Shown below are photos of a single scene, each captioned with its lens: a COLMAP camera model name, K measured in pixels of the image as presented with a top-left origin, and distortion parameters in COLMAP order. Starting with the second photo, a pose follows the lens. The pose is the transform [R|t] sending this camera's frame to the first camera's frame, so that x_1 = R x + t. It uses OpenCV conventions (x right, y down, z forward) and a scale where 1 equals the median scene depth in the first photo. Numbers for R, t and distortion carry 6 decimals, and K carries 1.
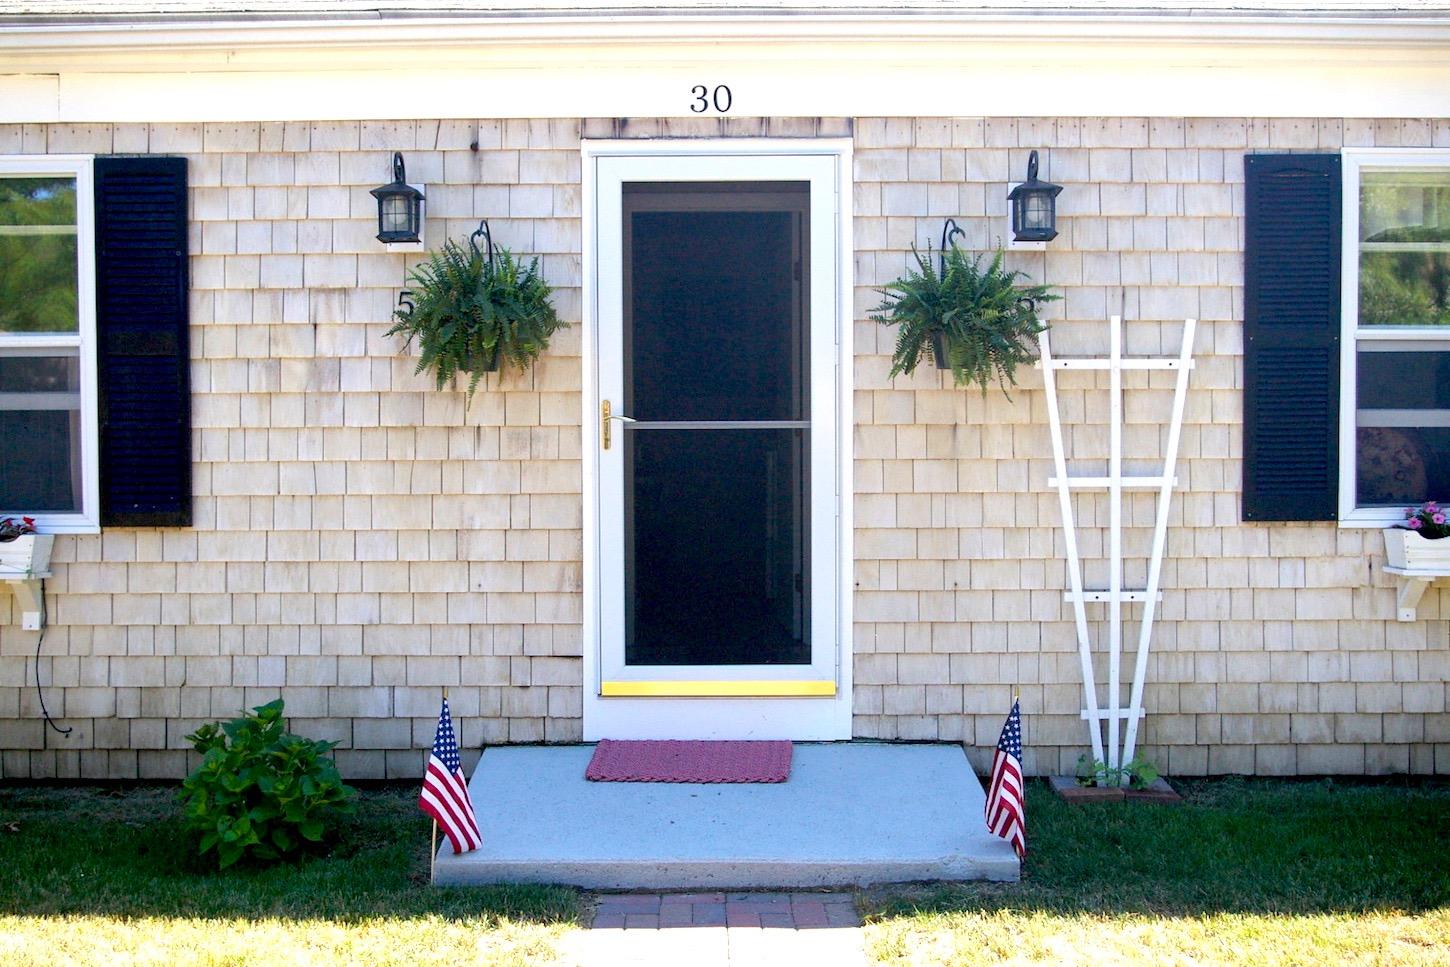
lens RADIAL K [[2015.7, 0, 725.0], [0, 2015.7, 483.5], [0, 0, 1]] dist [-0.051194, -0.020611]
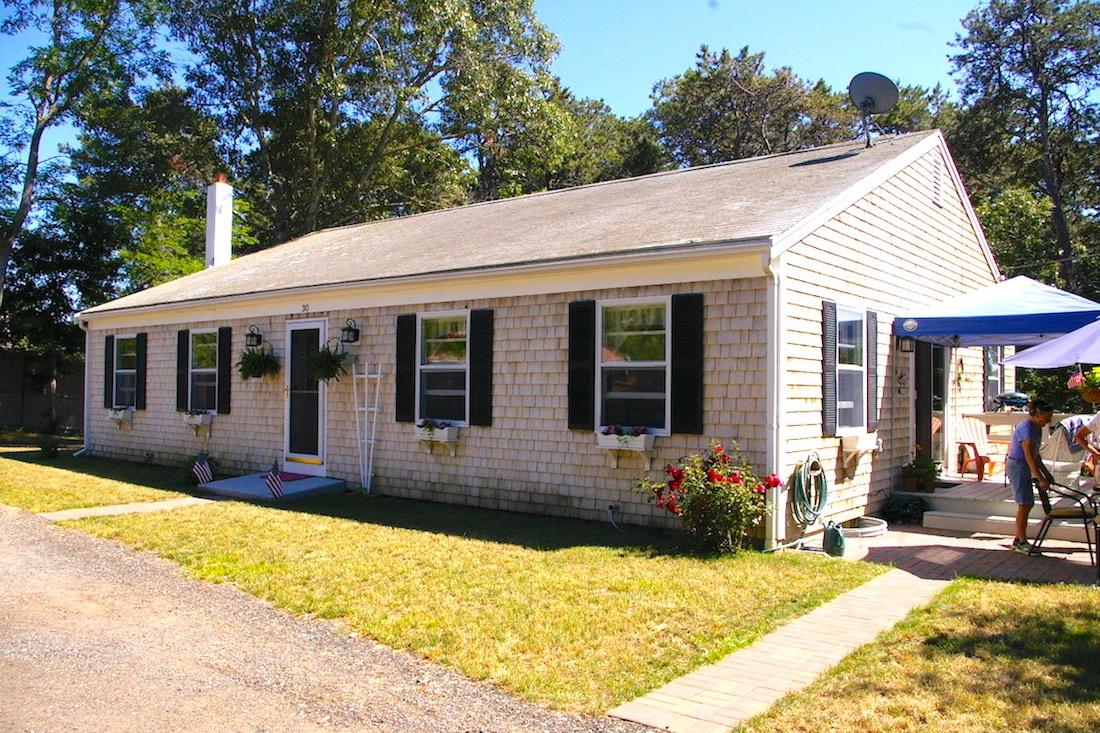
lens RADIAL K [[868.5, 0, 550.0], [0, 868.5, 366.5], [0, 0, 1]] dist [-0.010424, -0.000652]
pose [[0.780040, -0.005329, -0.625707, 1.402734], [-0.035657, 0.997960, -0.052952, -0.006273], [0.624713, 0.063615, 0.778259, -0.002735]]
